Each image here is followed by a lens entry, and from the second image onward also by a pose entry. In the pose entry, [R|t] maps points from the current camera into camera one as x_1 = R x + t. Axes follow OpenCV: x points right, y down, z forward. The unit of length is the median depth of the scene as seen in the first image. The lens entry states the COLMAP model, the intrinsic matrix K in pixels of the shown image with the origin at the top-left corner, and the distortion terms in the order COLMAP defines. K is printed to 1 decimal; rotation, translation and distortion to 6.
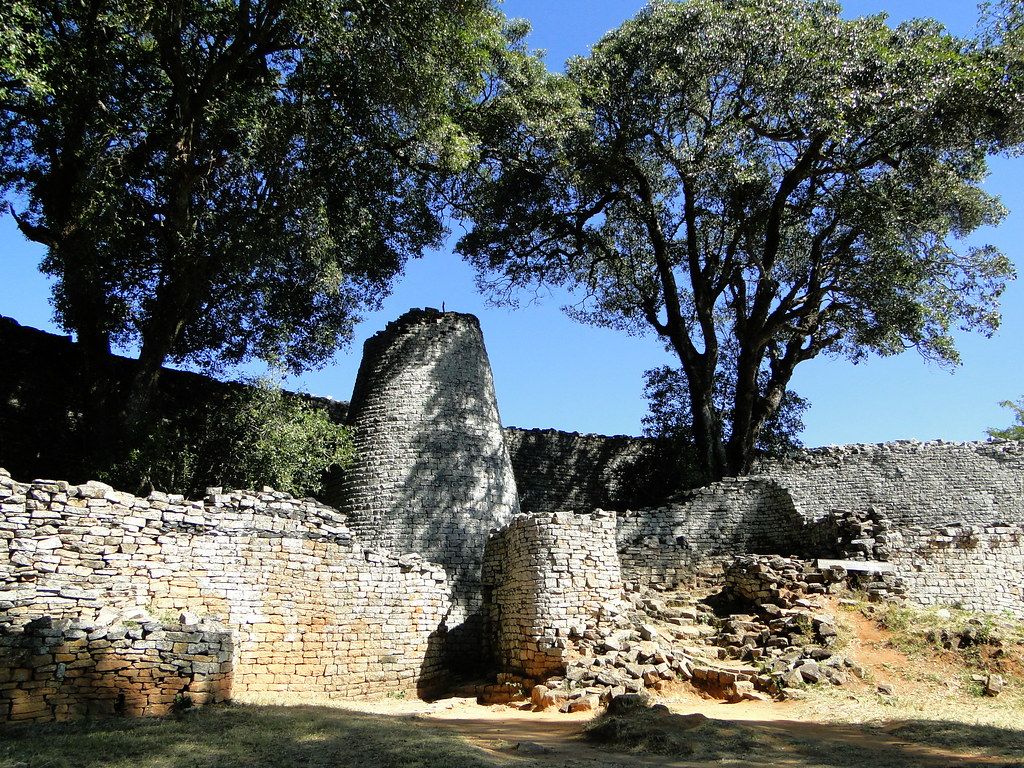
lens RADIAL K [[897.2, 0, 512.0], [0, 897.2, 384.0], [0, 0, 1]] dist [0.056932, -0.074612]
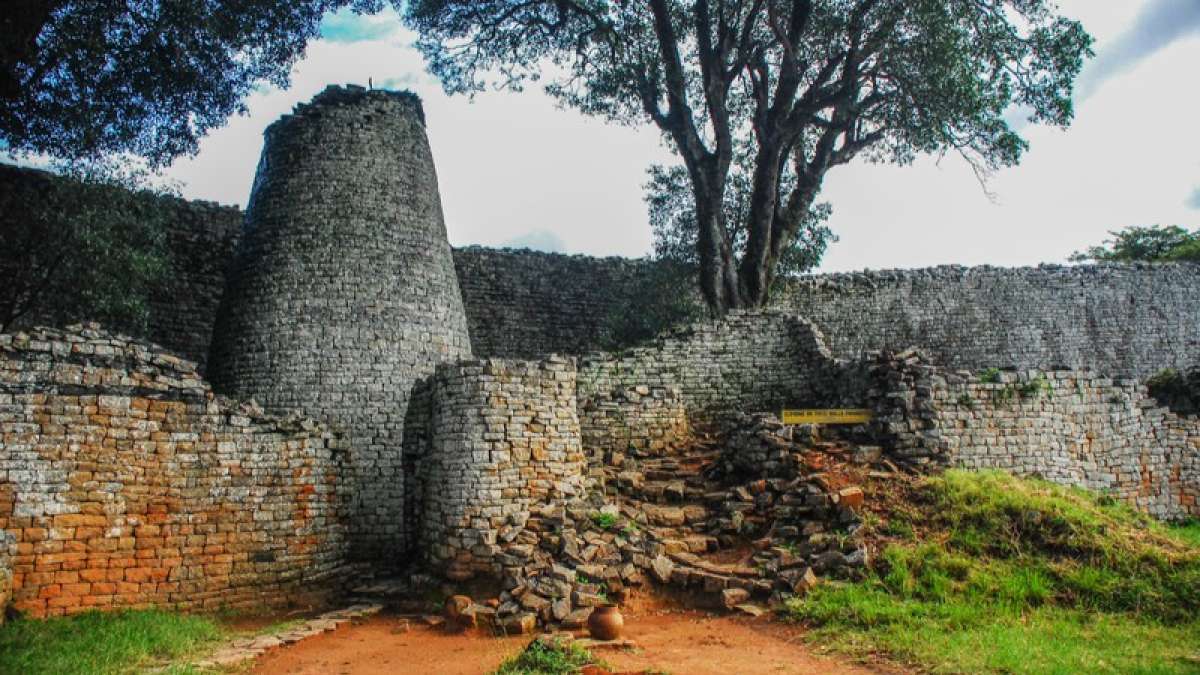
lens RADIAL K [[999.1, 0, 600.0], [0, 999.1, 337.5], [0, 0, 1]] dist [-0.161528, 0.221970]
pose [[0.996802, -0.001510, 0.079898, 0.073404], [-0.009030, 0.991289, 0.131394, 0.022257], [-0.079401, -0.131695, 0.988105, 0.218594]]
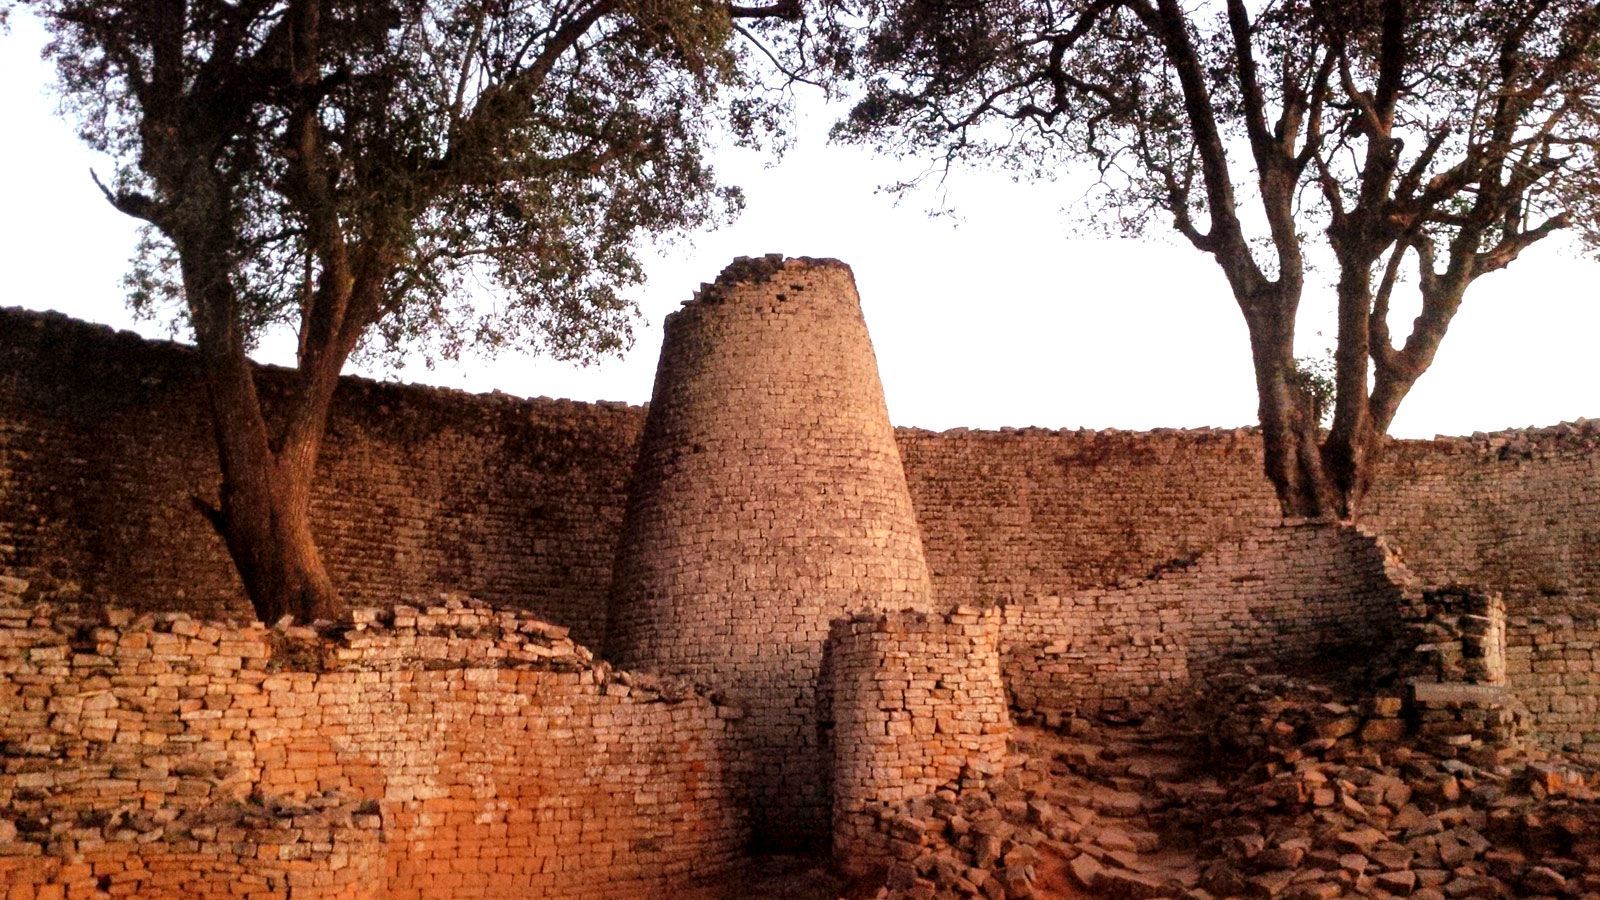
lens RADIAL K [[1546.7, 0, 779.1], [0, 1546.7, 502.2], [0, 0, 1]] dist [0.230626, -0.608228]
pose [[0.969193, -0.050772, -0.241014, 0.239855], [0.080778, 0.989924, 0.116299, -0.061140], [0.232681, -0.132185, 0.963528, -0.023855]]
